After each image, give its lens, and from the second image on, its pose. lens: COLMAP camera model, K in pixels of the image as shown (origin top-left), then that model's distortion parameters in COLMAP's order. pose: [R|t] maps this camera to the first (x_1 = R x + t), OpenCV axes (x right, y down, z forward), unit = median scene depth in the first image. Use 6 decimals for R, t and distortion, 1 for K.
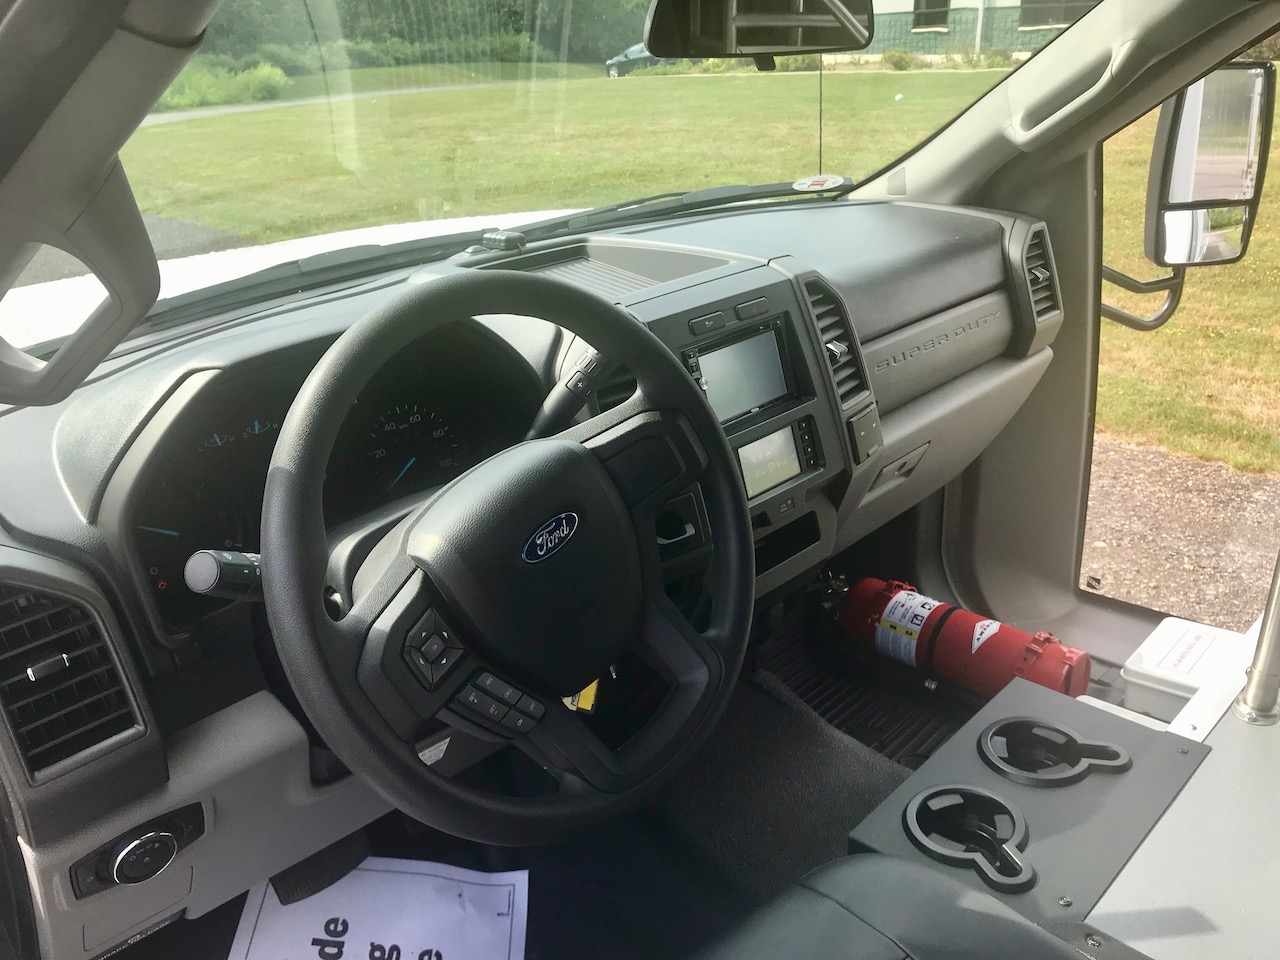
lens RADIAL K [[1052.5, 0, 636.9], [0, 1052.5, 454.3], [0, 0, 1]] dist [0.007923, -0.000923]
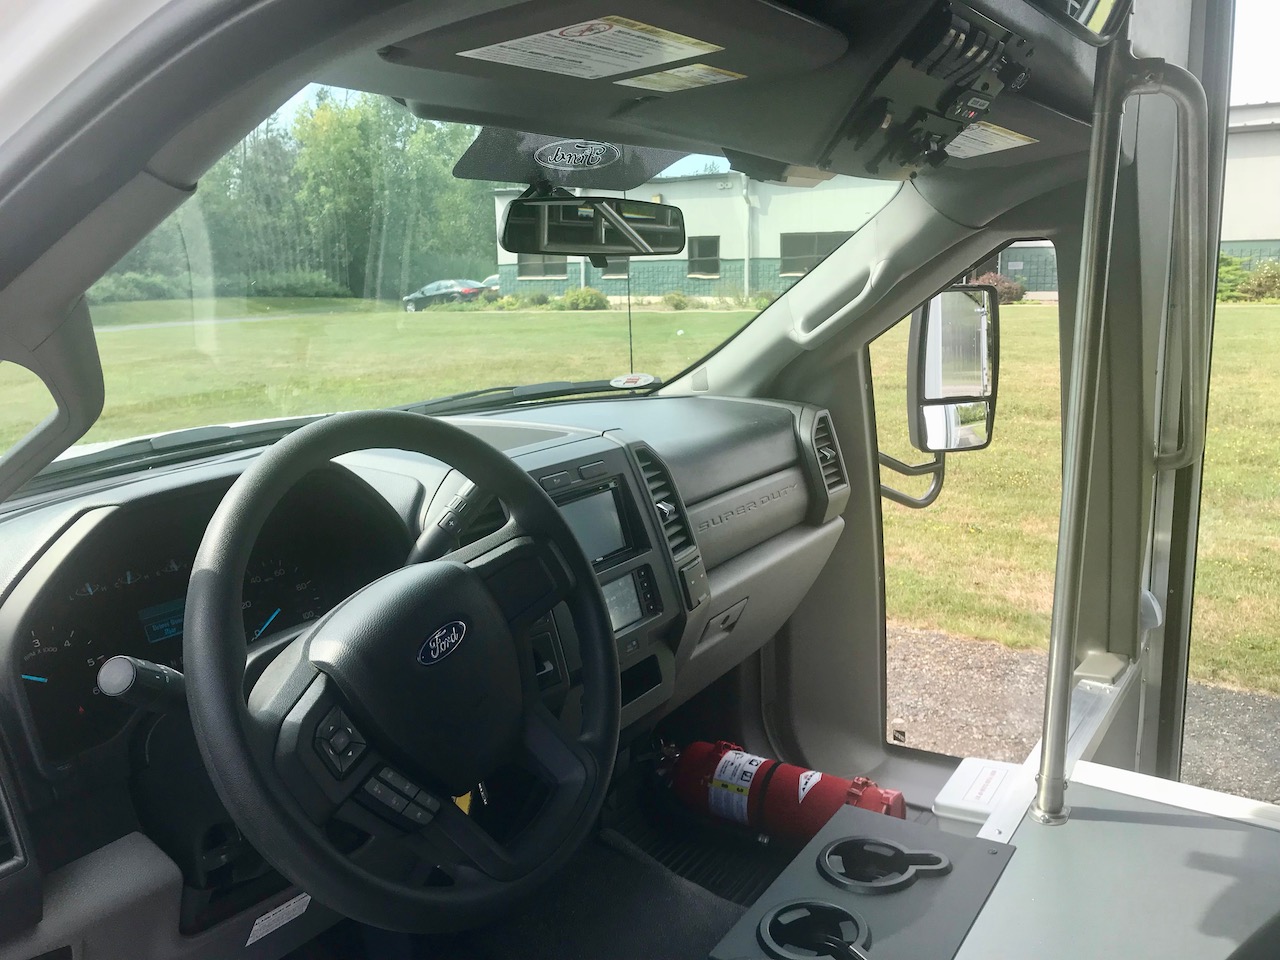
lens RADIAL K [[1063.7, 0, 625.0], [0, 1063.7, 462.1], [0, 0, 1]] dist [0.038458, -0.063152]
pose [[0.982787, -0.009417, 0.184500, -0.046776], [0.048192, 0.977189, -0.206831, 0.063929], [-0.178344, 0.212163, 0.960823, -0.070008]]
